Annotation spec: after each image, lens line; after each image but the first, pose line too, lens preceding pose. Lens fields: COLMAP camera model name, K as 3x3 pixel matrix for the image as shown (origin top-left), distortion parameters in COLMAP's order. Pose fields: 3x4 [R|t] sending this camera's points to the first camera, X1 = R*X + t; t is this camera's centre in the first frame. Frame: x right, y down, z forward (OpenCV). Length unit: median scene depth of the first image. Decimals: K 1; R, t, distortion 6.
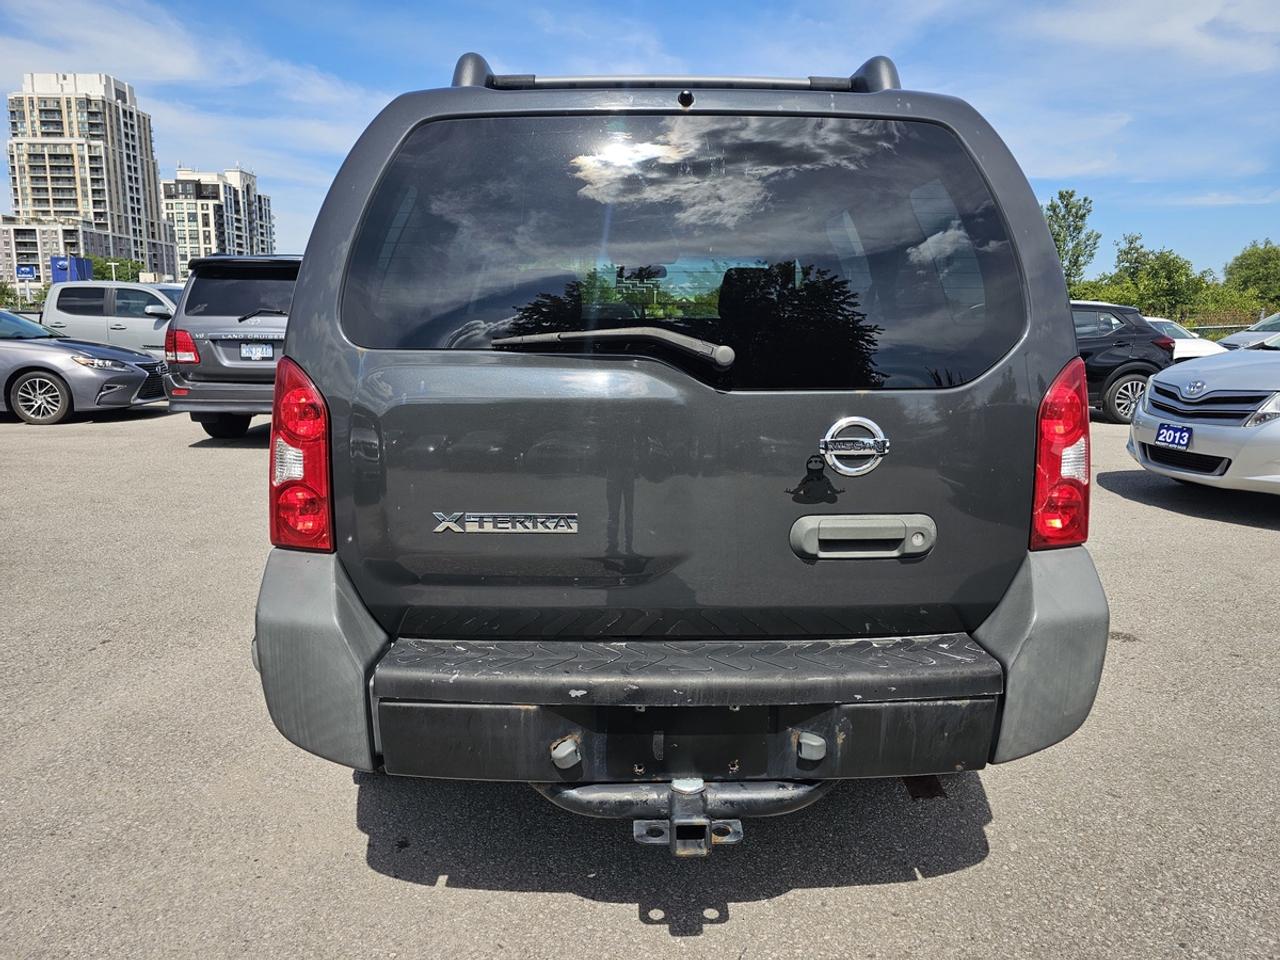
lens RADIAL K [[848.6, 0, 640.0], [0, 848.6, 480.0], [0, 0, 1]] dist [0.054374, -0.056980]
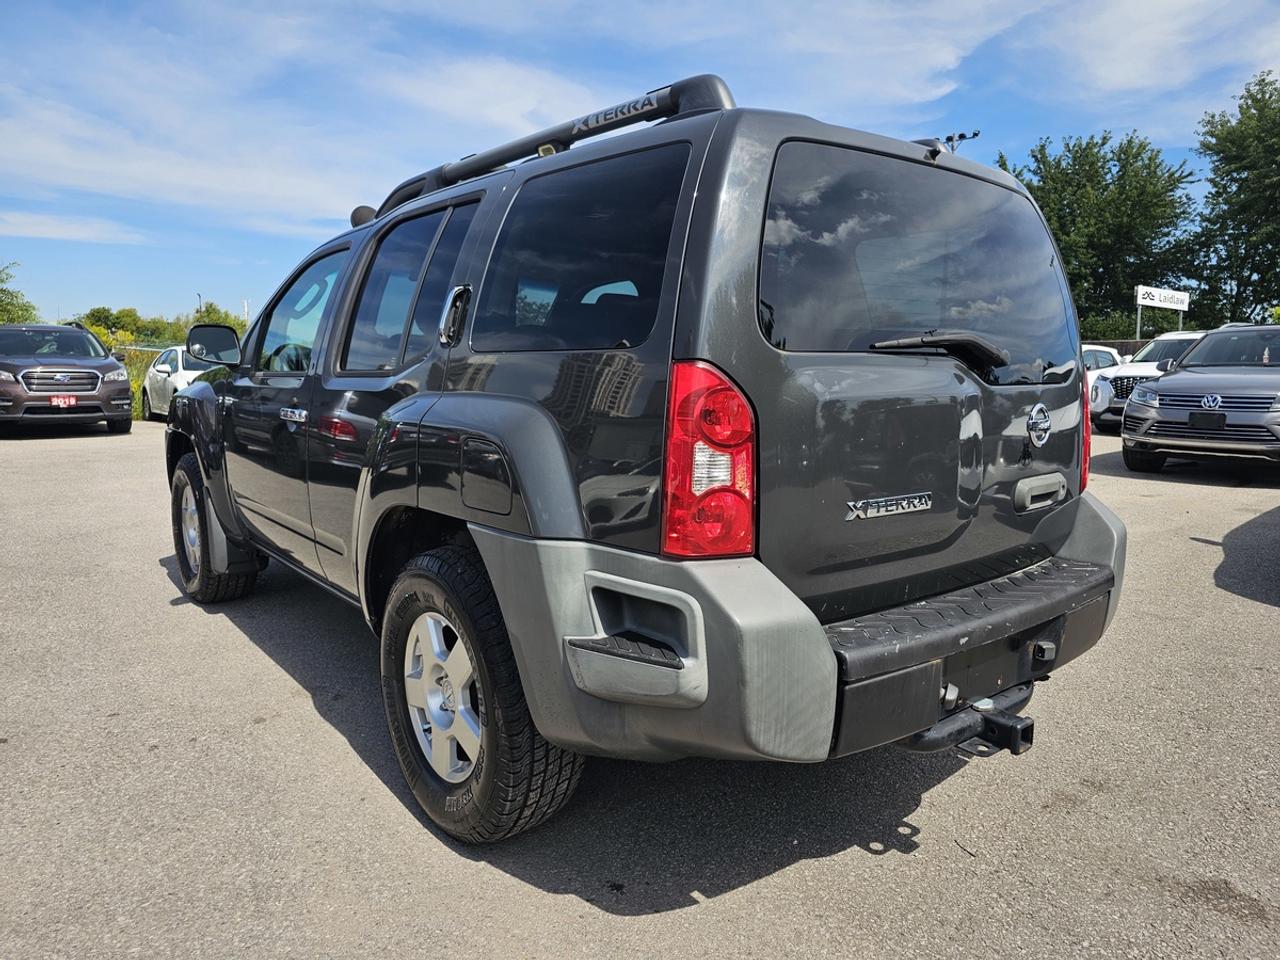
lens RADIAL K [[848.6, 0, 640.0], [0, 848.6, 480.0], [0, 0, 1]] dist [0.054374, -0.056980]
pose [[0.795635, -0.079965, 0.600475, -1.081427], [0.104207, 0.994540, -0.005633, -0.012035], [-0.596746, 0.067055, 0.799624, 0.286243]]
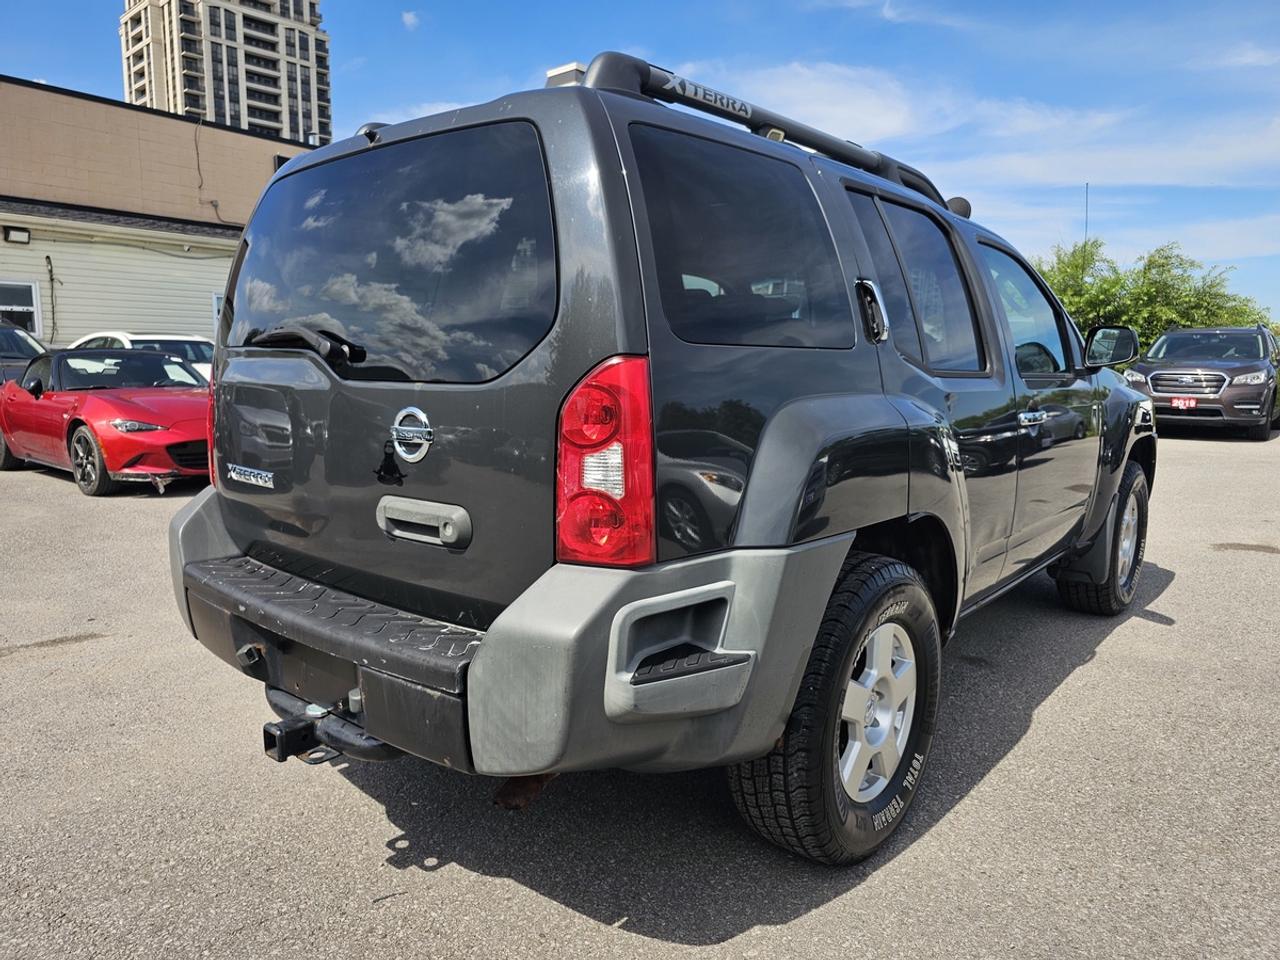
lens RADIAL K [[848.6, 0, 640.0], [0, 848.6, 480.0], [0, 0, 1]] dist [0.054374, -0.056980]
pose [[0.748504, 0.091714, -0.656758, 1.176281], [-0.119662, 0.992812, 0.002264, -0.020533], [0.652245, 0.076894, 0.754098, 0.373358]]
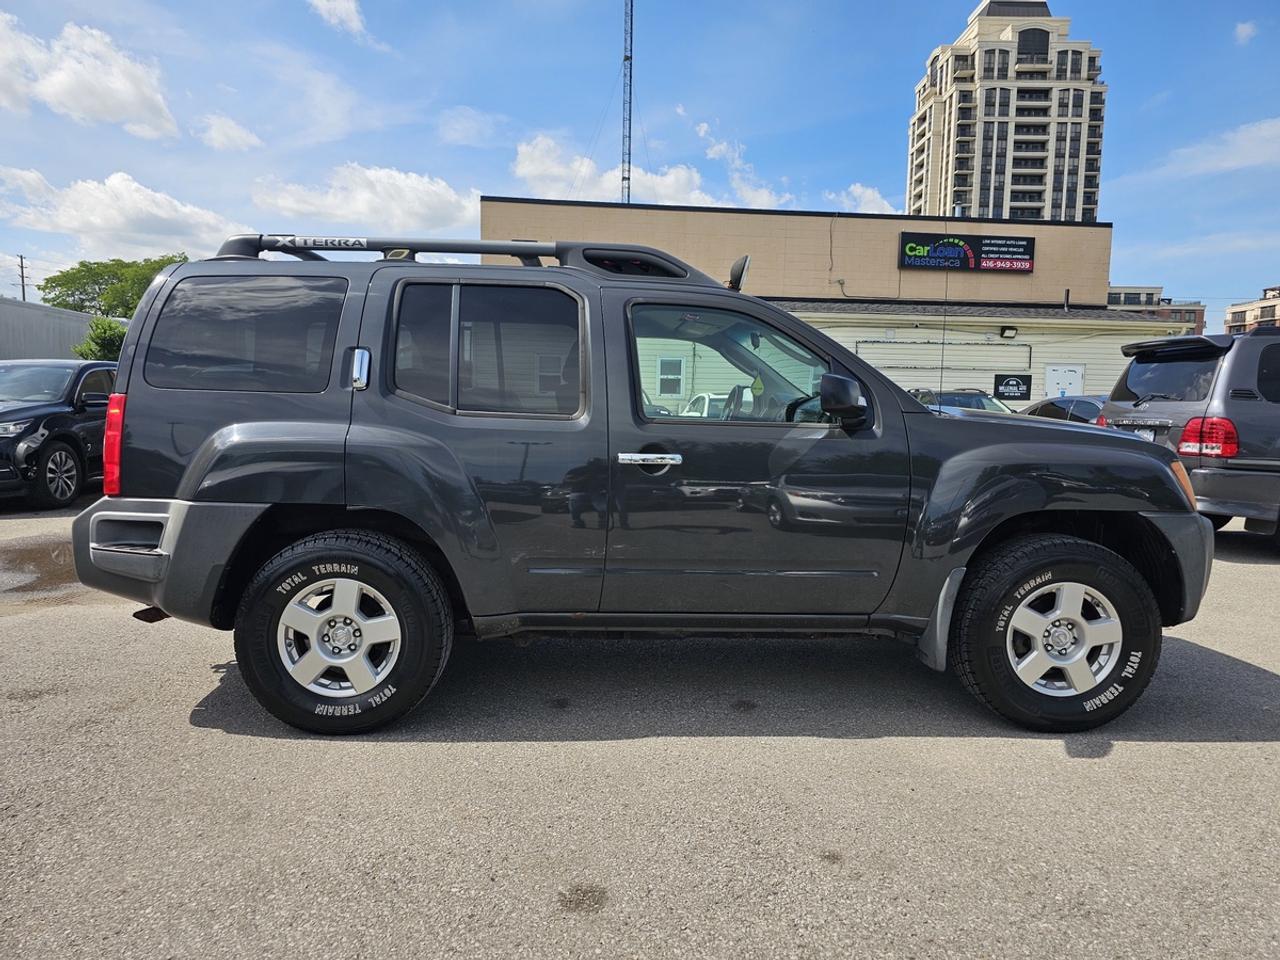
lens RADIAL K [[848.6, 0, 640.0], [0, 848.6, 480.0], [0, 0, 1]] dist [0.054374, -0.056980]
pose [[0.026030, 0.076588, -0.996723, 2.575563], [-0.192139, 0.978854, 0.070197, -0.332572], [0.981023, 0.189682, 0.040195, 2.206040]]
